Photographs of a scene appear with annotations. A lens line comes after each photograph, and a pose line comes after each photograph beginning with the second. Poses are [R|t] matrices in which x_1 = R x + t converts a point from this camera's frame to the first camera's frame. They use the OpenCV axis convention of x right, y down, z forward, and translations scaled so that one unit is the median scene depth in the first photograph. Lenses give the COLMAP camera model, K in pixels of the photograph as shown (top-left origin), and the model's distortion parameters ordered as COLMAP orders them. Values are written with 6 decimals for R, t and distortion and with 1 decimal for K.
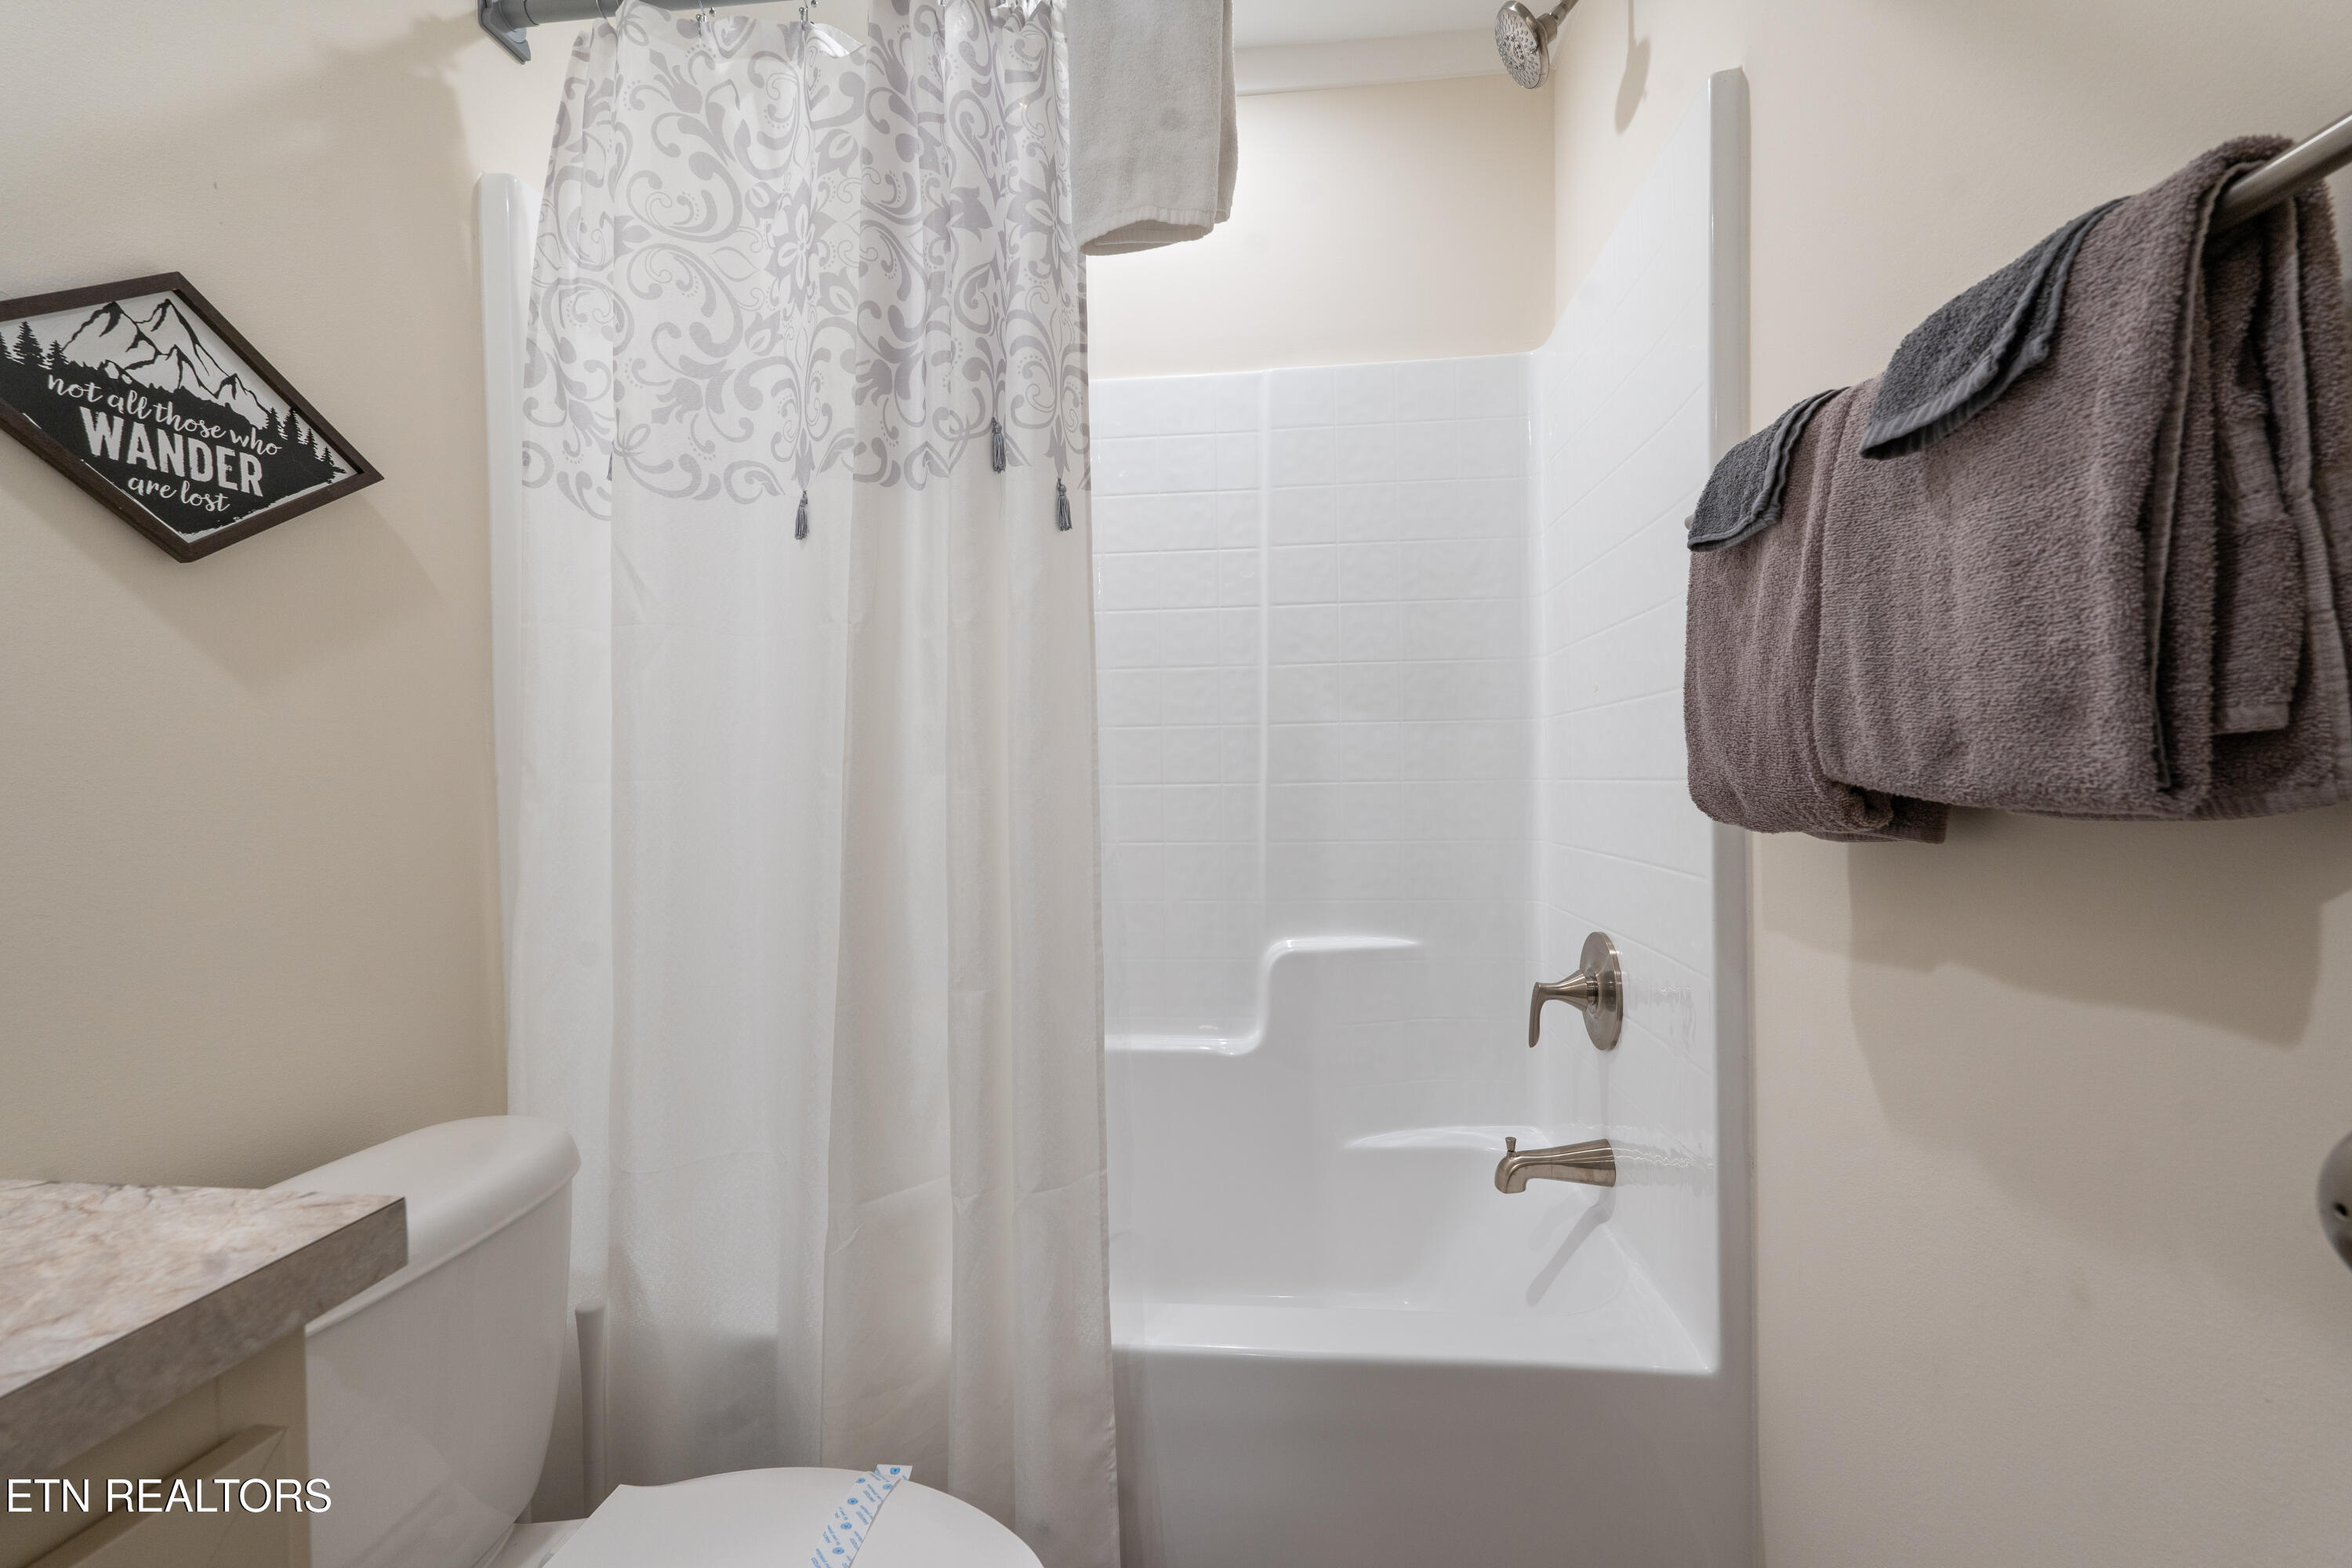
lens RADIAL K [[1070.8, 0, 1171.9], [0, 1070.8, 764.7], [0, 0, 1]] dist [-0.003285, -0.000465]
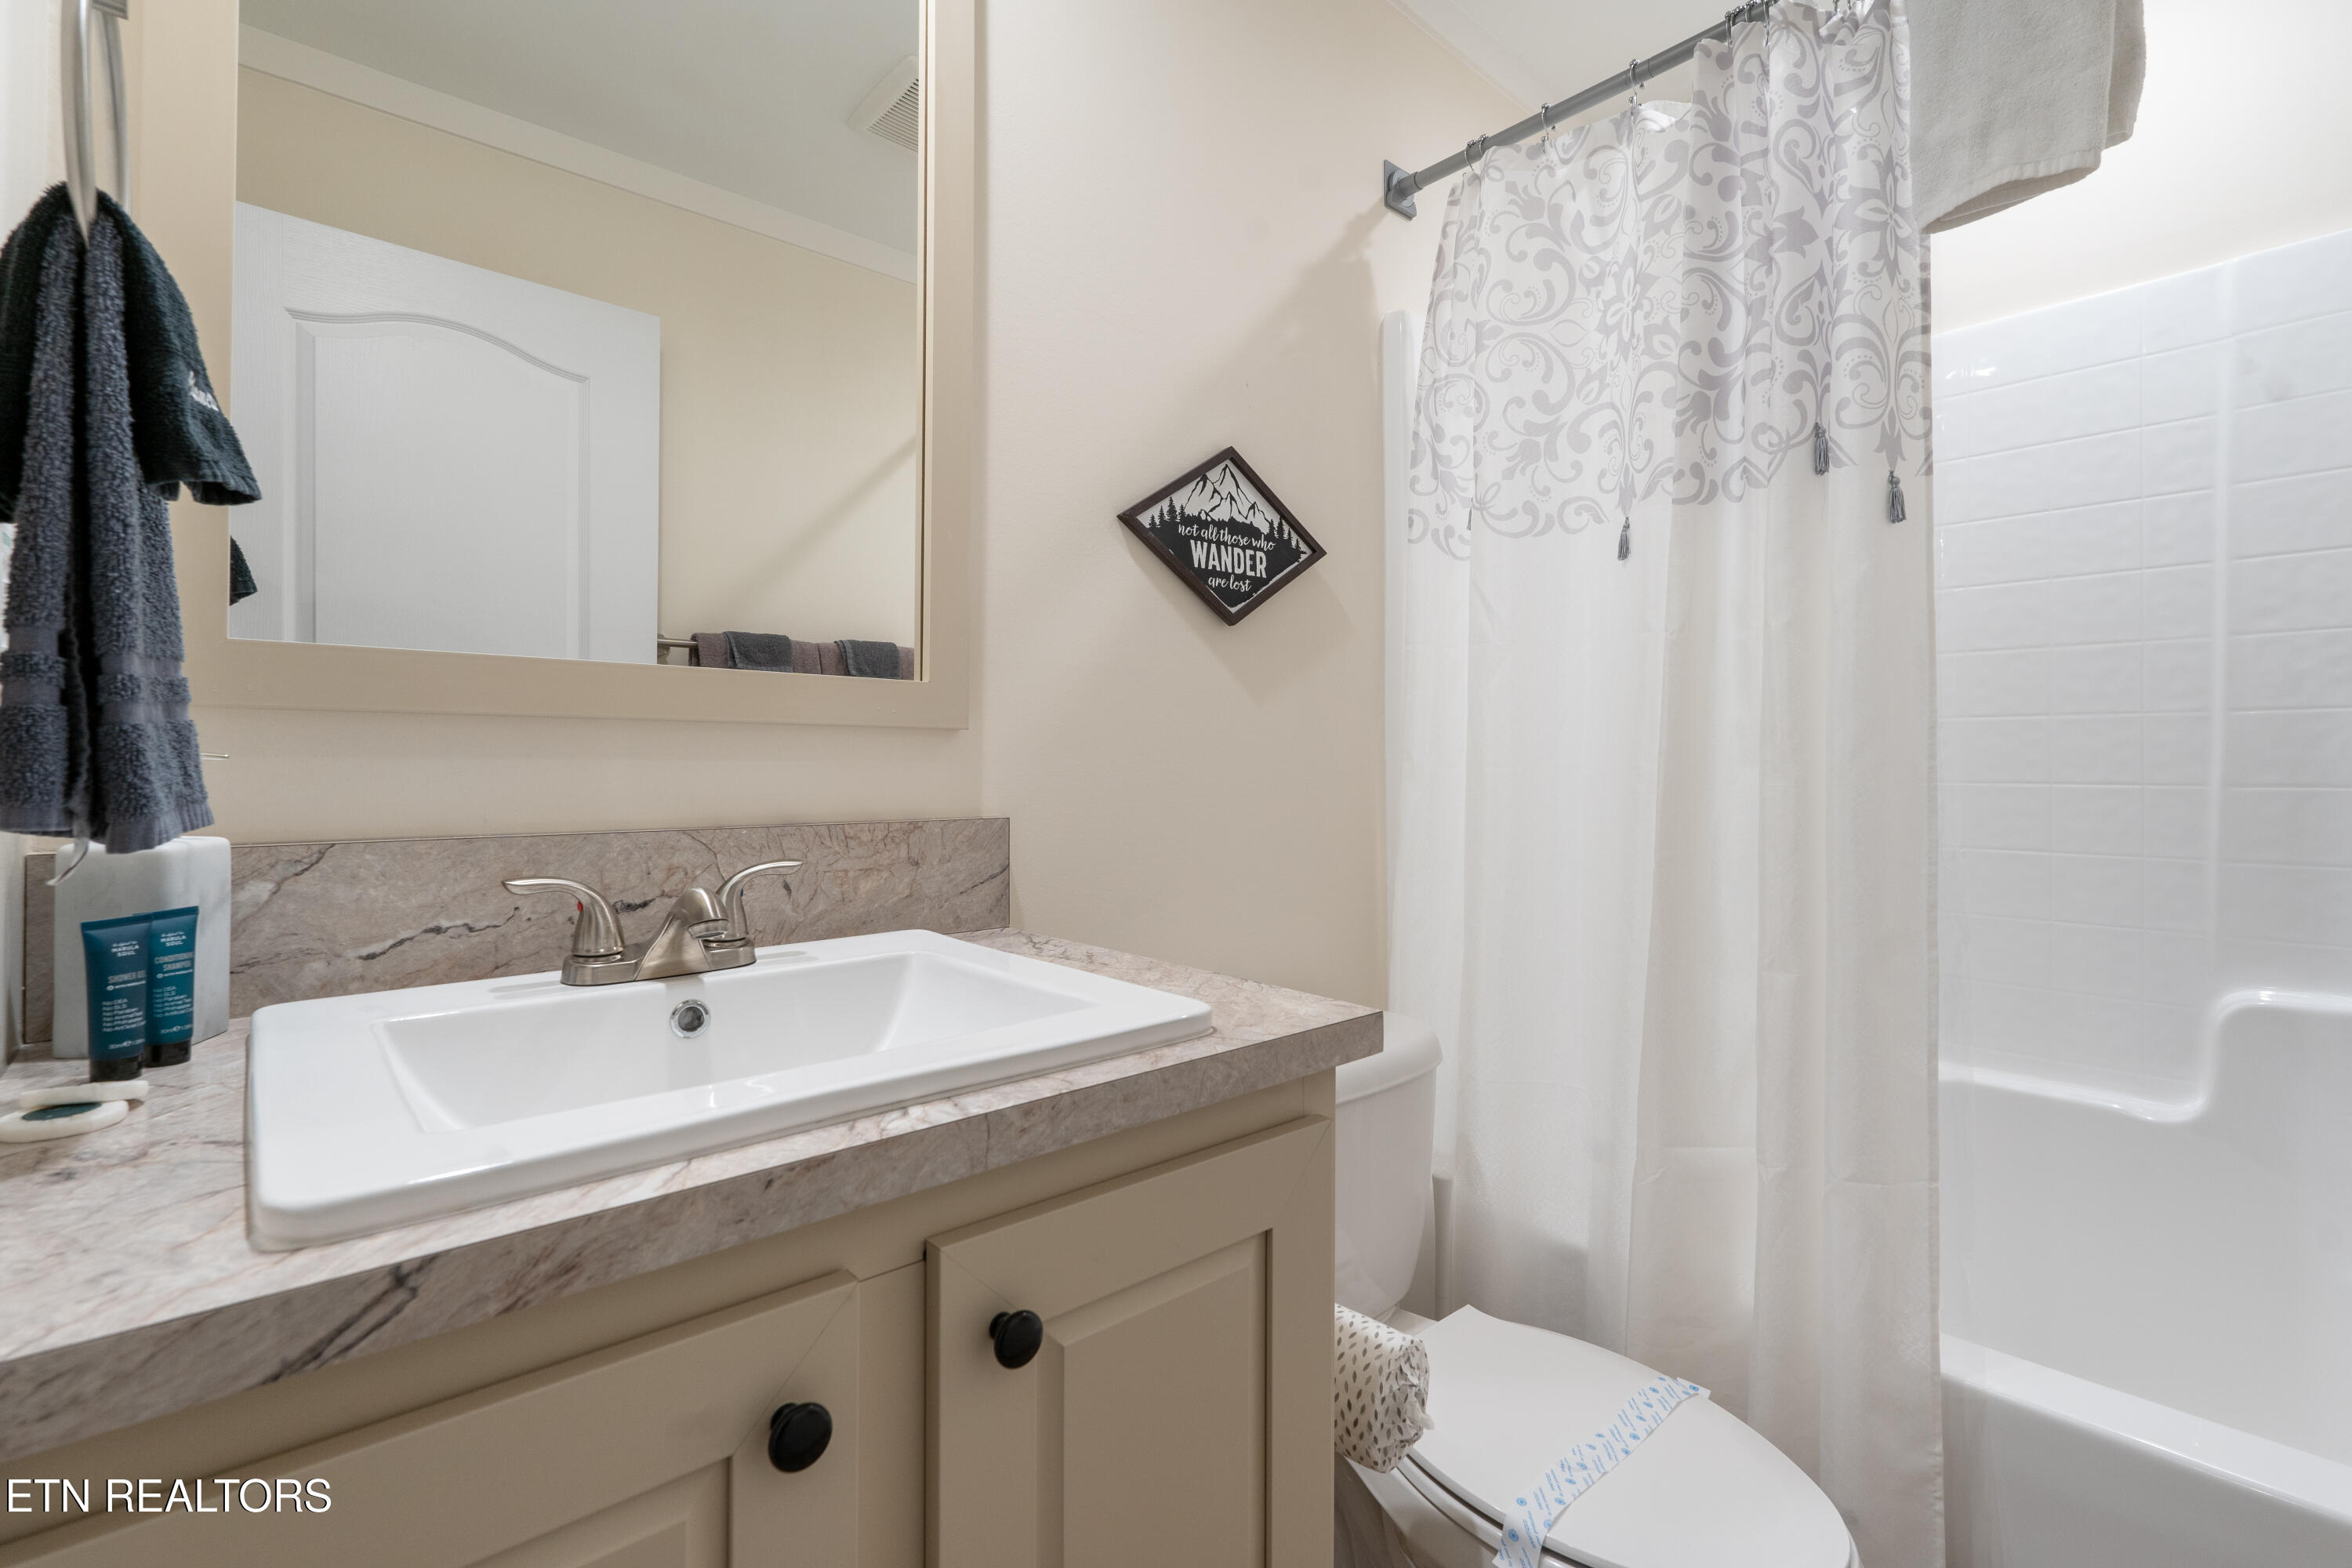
lens RADIAL K [[1070.8, 0, 1171.9], [0, 1070.8, 764.7], [0, 0, 1]] dist [-0.003285, -0.000465]
pose [[0.750473, 0.018584, -0.660639, 0.055634], [-0.011964, 0.999823, 0.014534, -0.001511], [0.660792, -0.003004, 0.750563, -0.192099]]
